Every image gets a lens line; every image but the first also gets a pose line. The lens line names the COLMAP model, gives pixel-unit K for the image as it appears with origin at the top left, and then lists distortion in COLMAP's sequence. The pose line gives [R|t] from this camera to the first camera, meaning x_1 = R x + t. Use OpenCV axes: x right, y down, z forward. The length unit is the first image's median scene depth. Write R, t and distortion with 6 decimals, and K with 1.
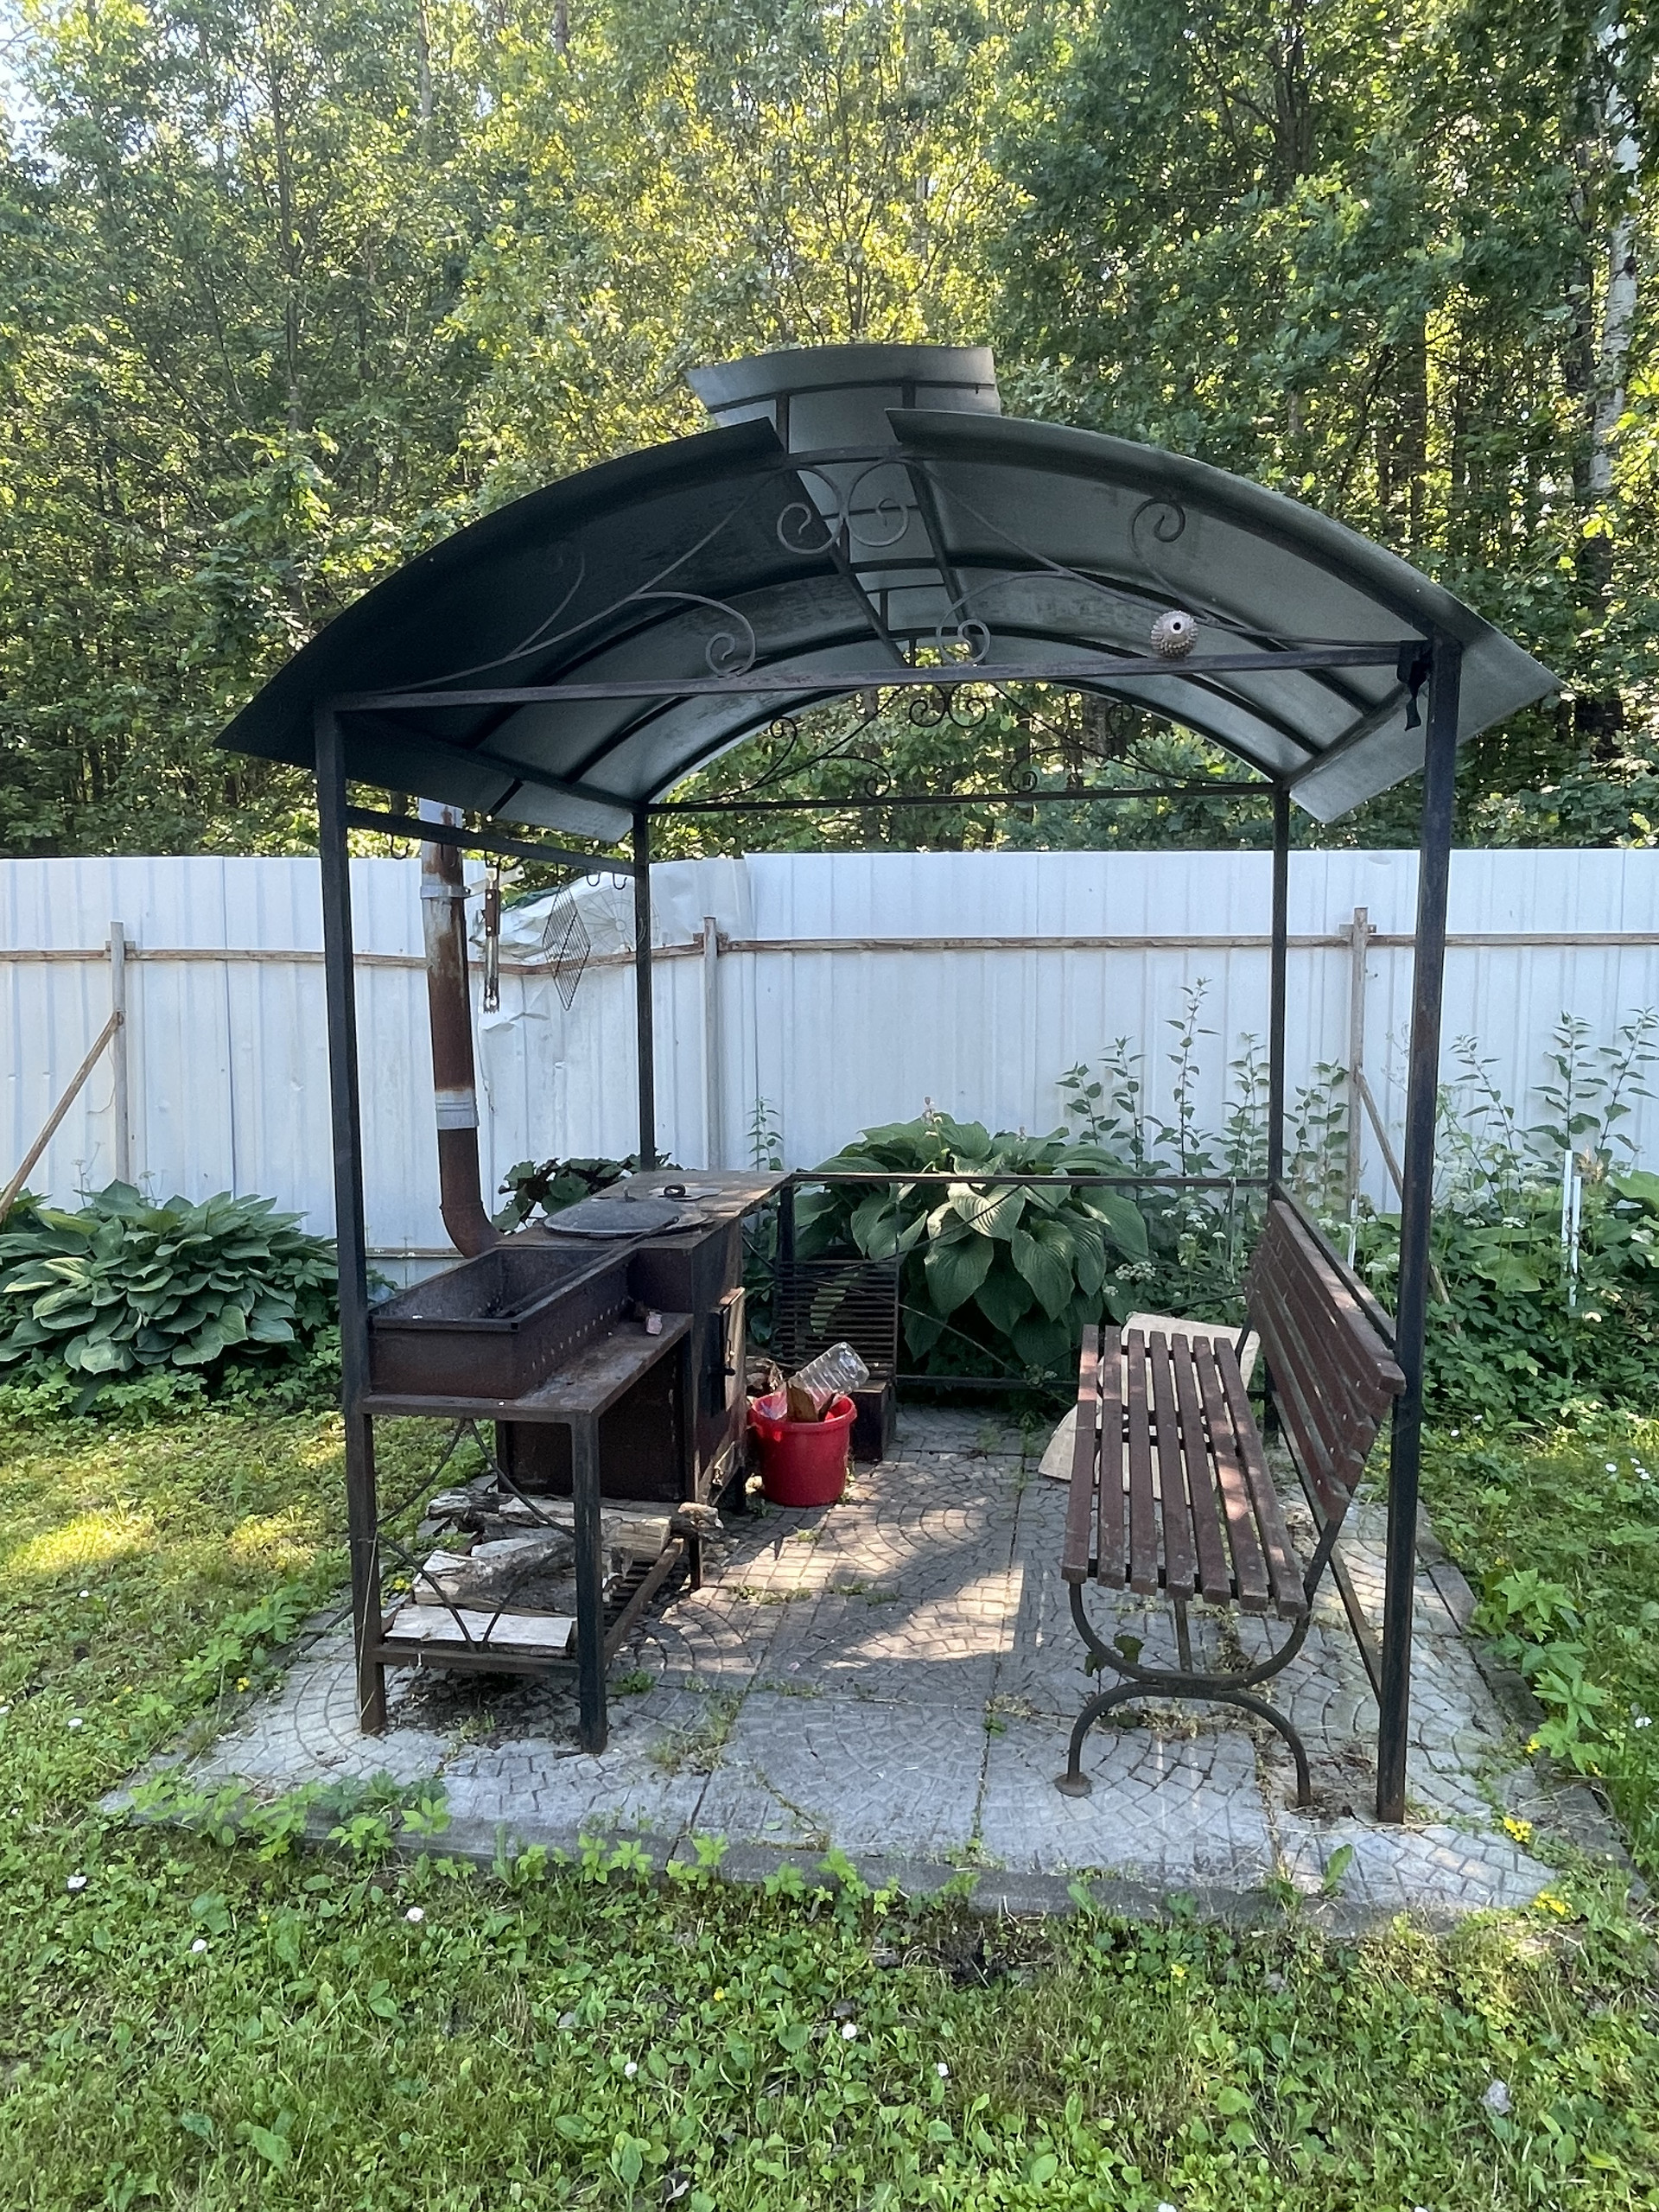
lens RADIAL K [[1442.3, 0, 834.4], [0, 1442.3, 1101.4], [0, 0, 1]] dist [0.002955, 0.000629]
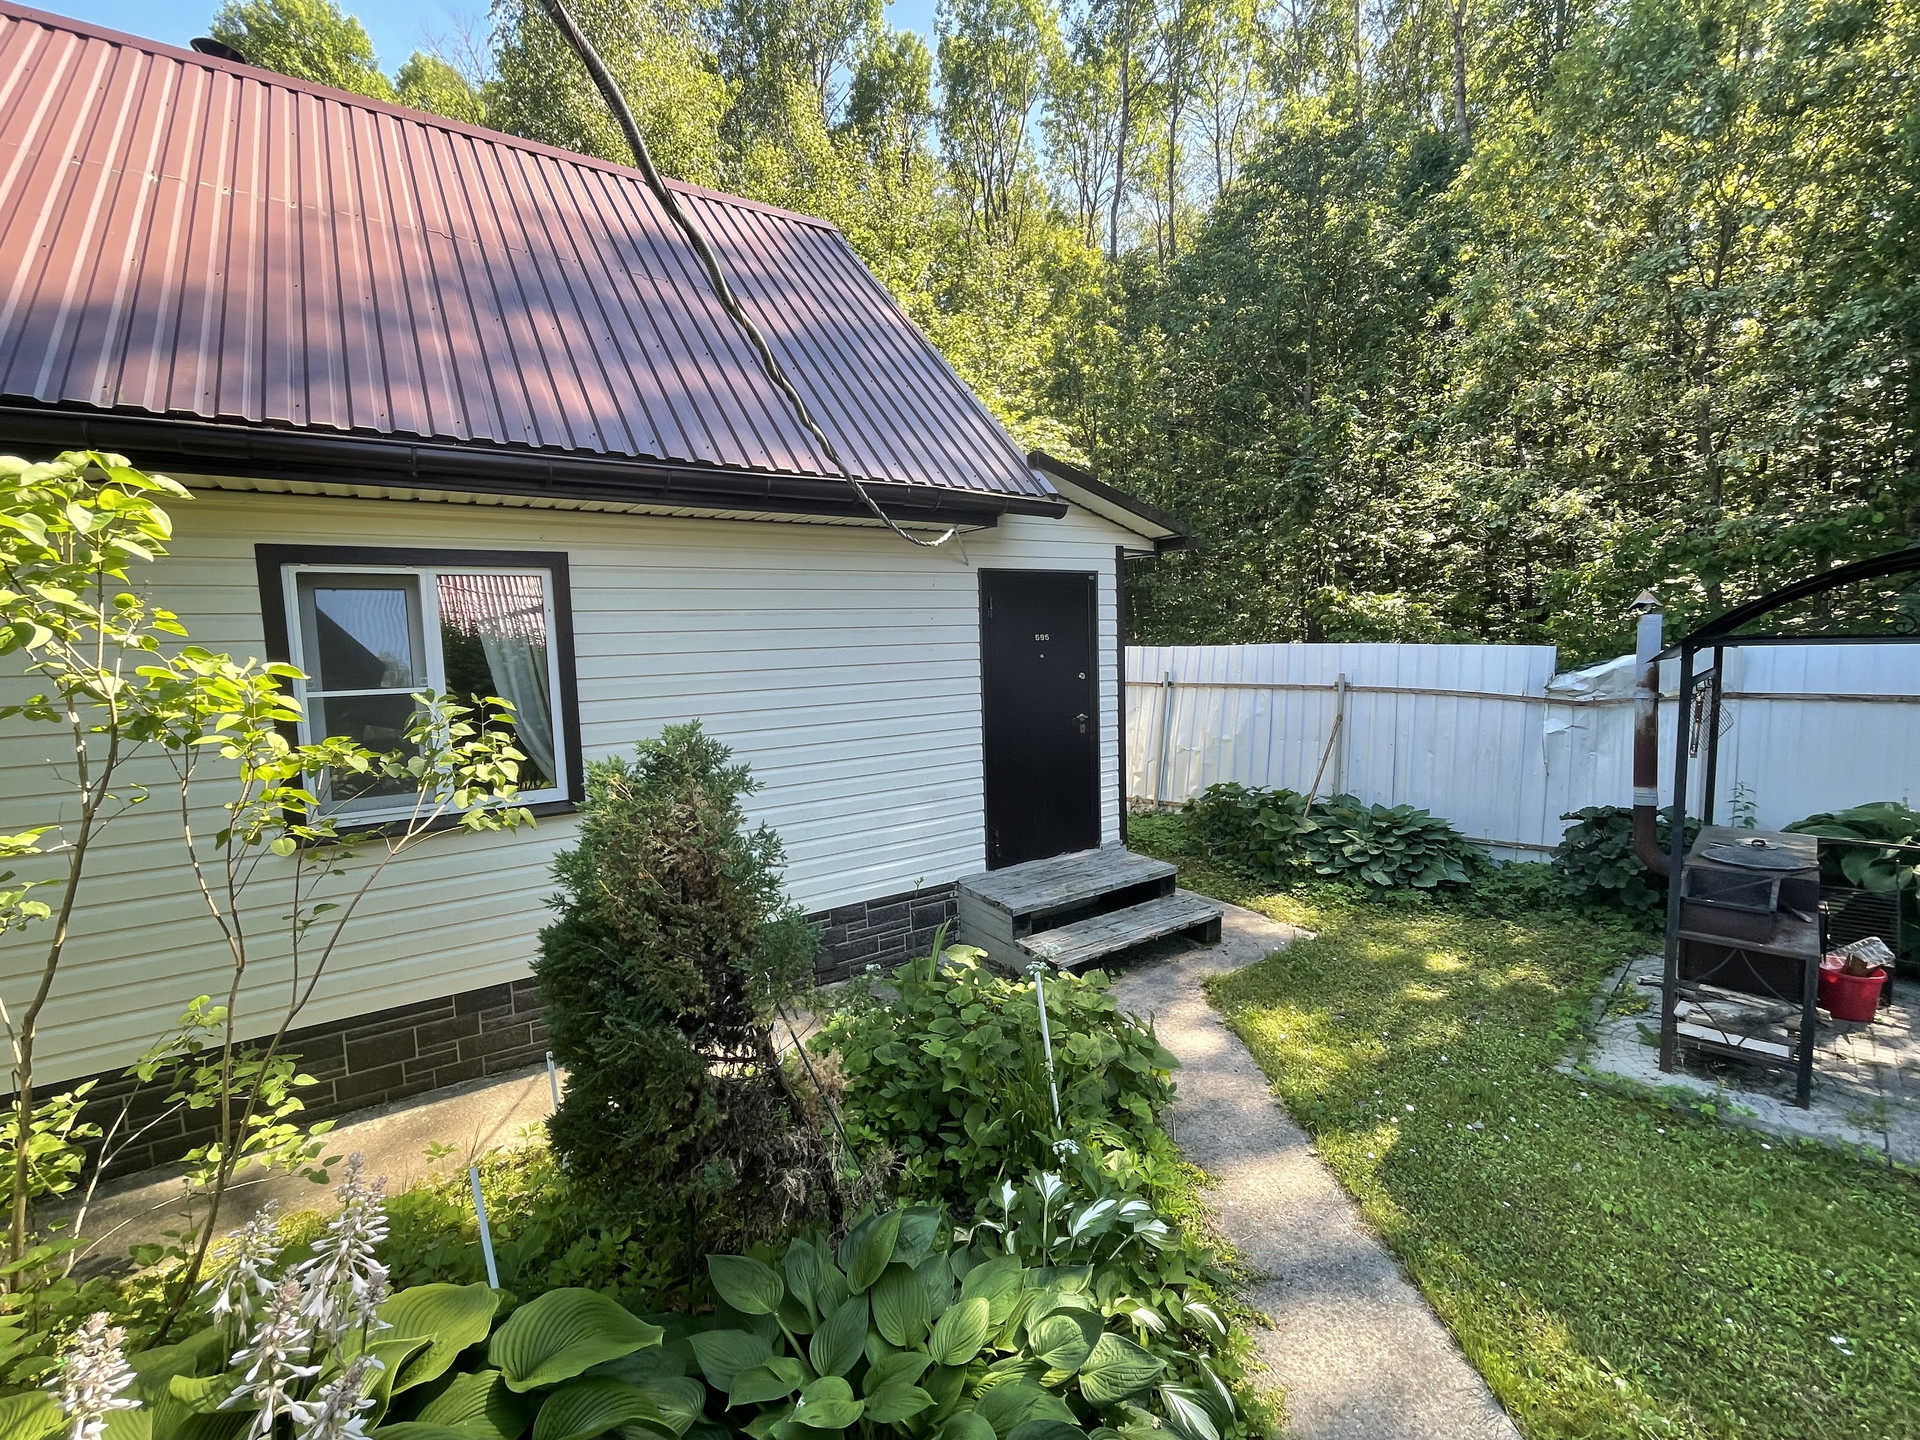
lens RADIAL K [[848.8, 0, 962.3], [0, 848.8, 718.5], [0, 0, 1]] dist [-0.001846, 0.000049]
pose [[0.819642, 0.046593, -0.570978, -0.300489], [-0.044636, 0.998851, 0.017434, -0.068718], [0.571134, 0.011197, 0.820781, -0.485977]]
